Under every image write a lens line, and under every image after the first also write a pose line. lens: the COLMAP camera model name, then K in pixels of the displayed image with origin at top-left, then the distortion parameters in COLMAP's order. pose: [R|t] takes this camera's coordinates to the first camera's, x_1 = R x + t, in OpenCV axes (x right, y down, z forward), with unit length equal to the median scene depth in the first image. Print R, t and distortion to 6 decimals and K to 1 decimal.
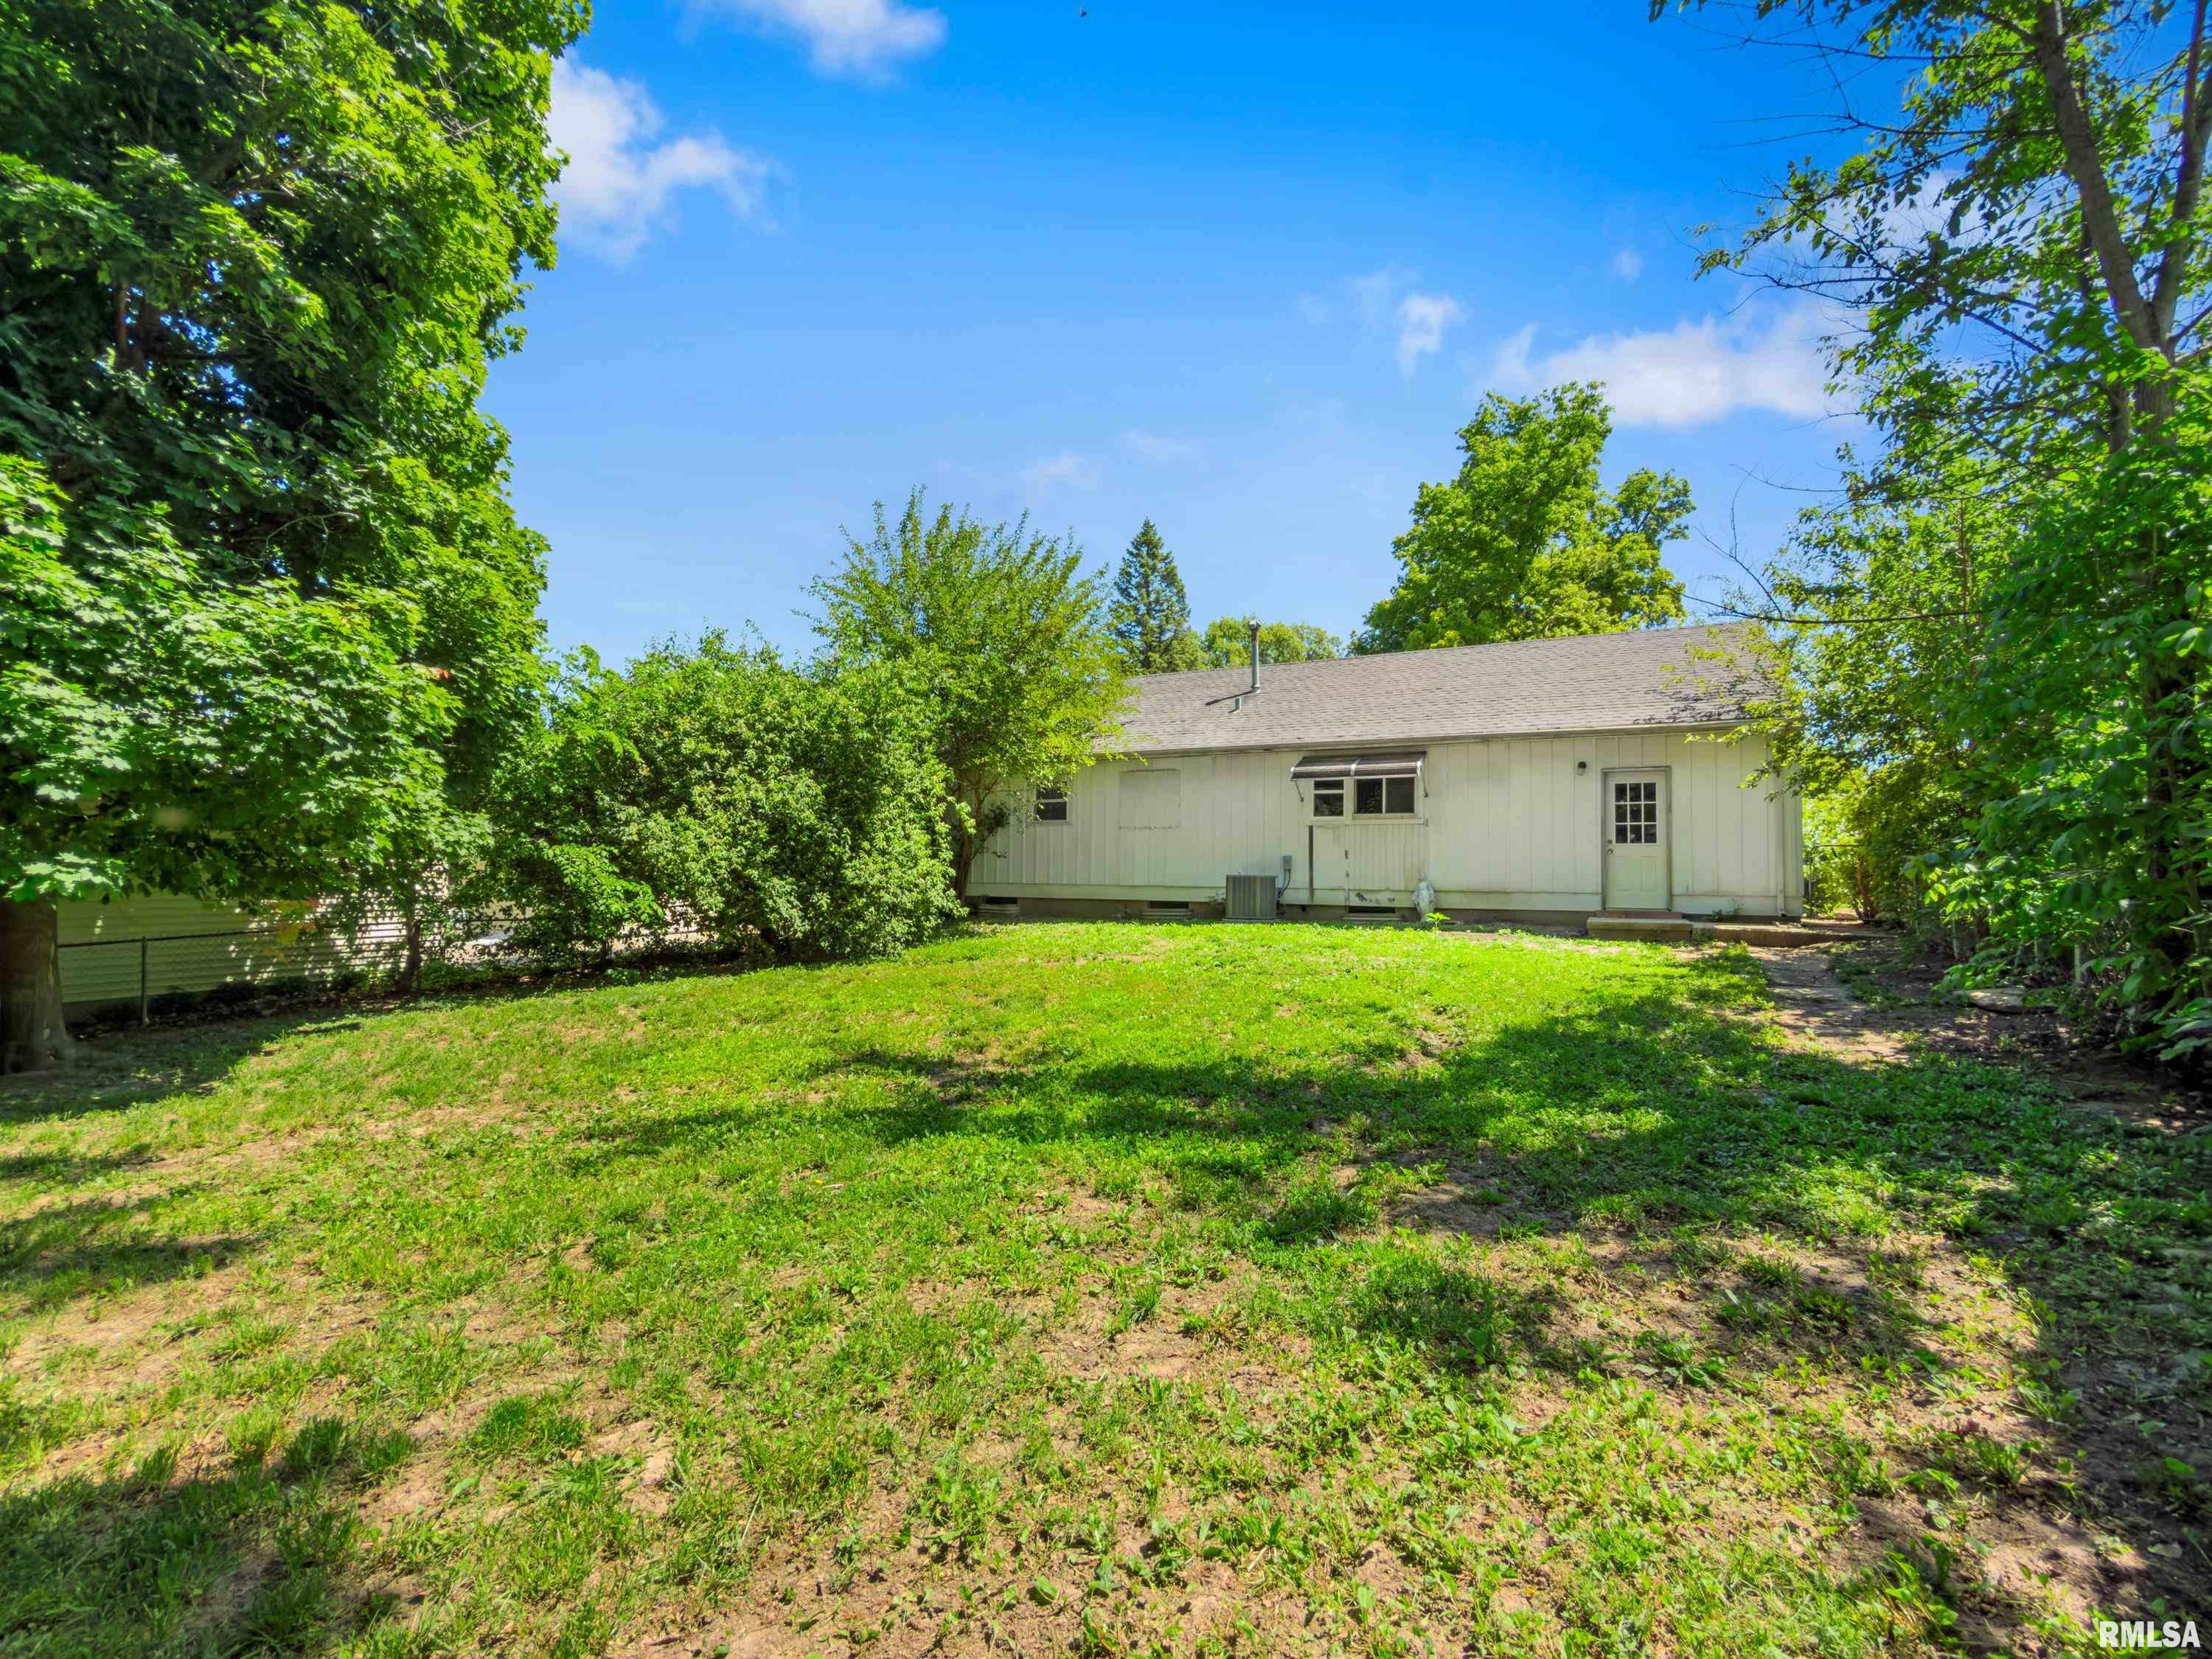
lens RADIAL K [[983.3, 0, 1109.2], [0, 983.3, 837.6], [0, 0, 1]] dist [-0.021227, 0.000259]
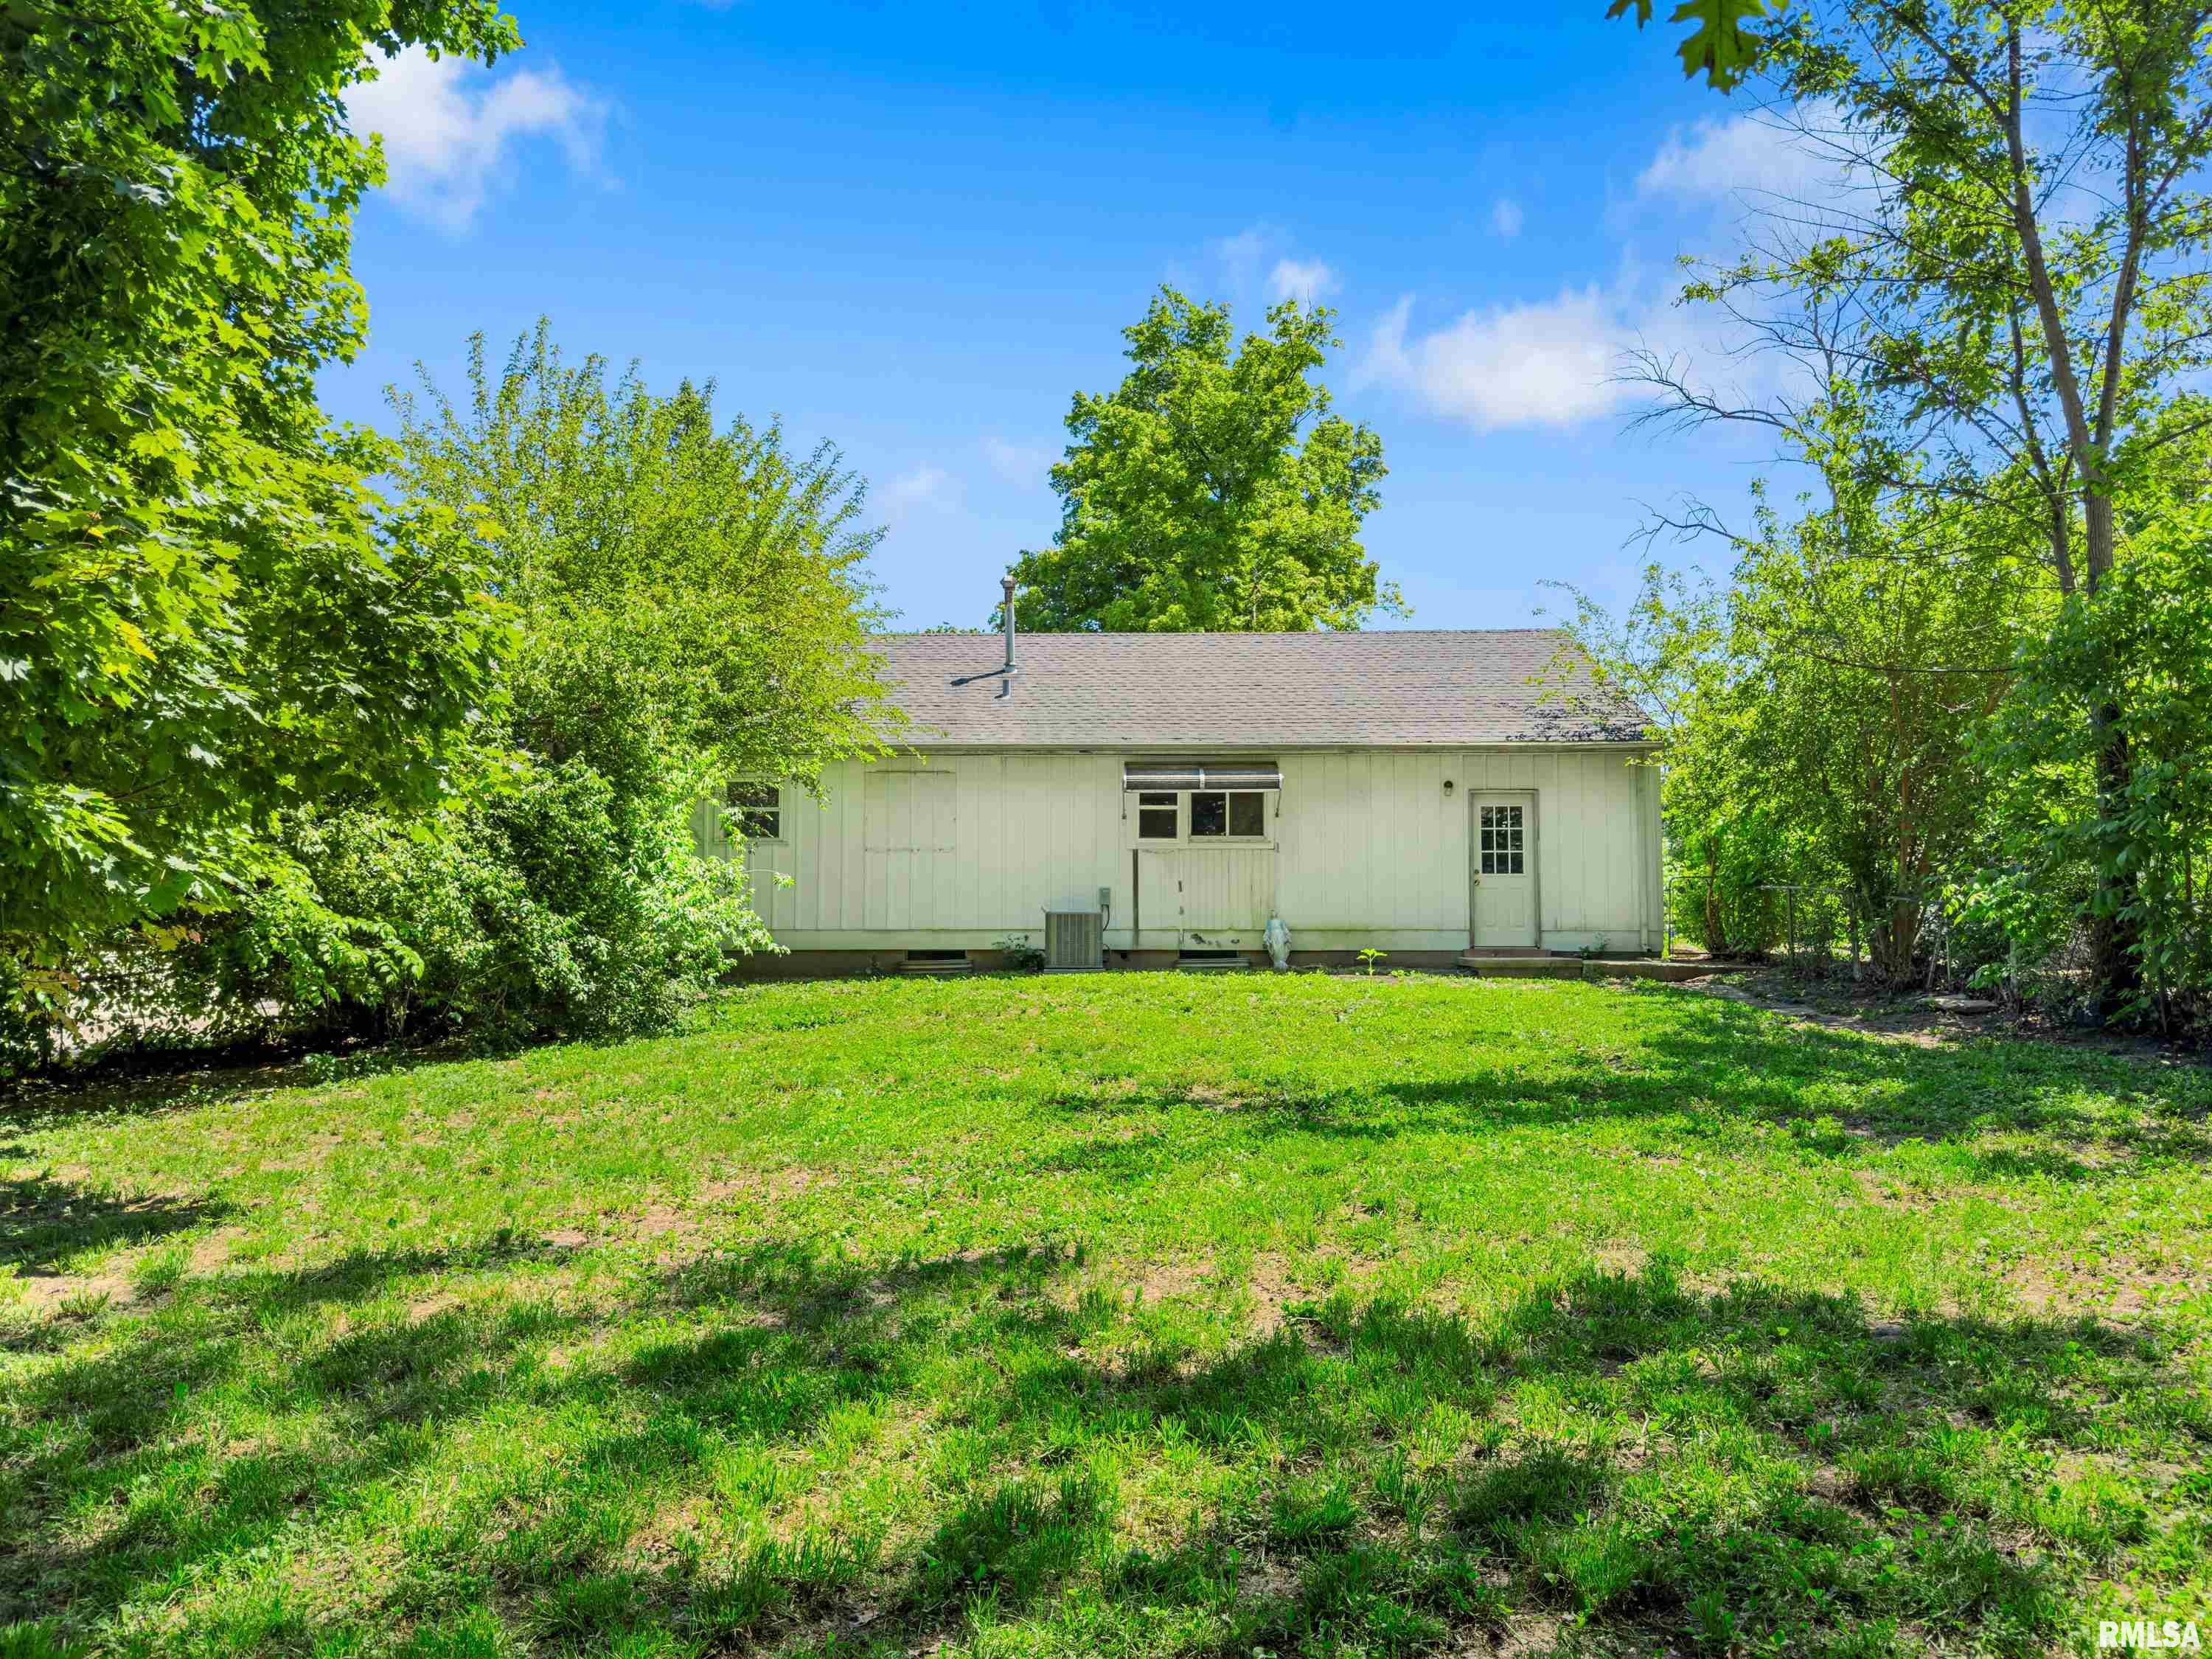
lens RADIAL K [[1513.6, 0, 1101.4], [0, 1513.6, 822.3], [0, 0, 1]] dist [0.013199, -0.000812]
pose [[0.903794, 0.022151, 0.427395, -0.348470], [-0.006638, 0.999265, -0.037754, 0.012321], [-0.427917, 0.031285, 0.903276, -0.090323]]
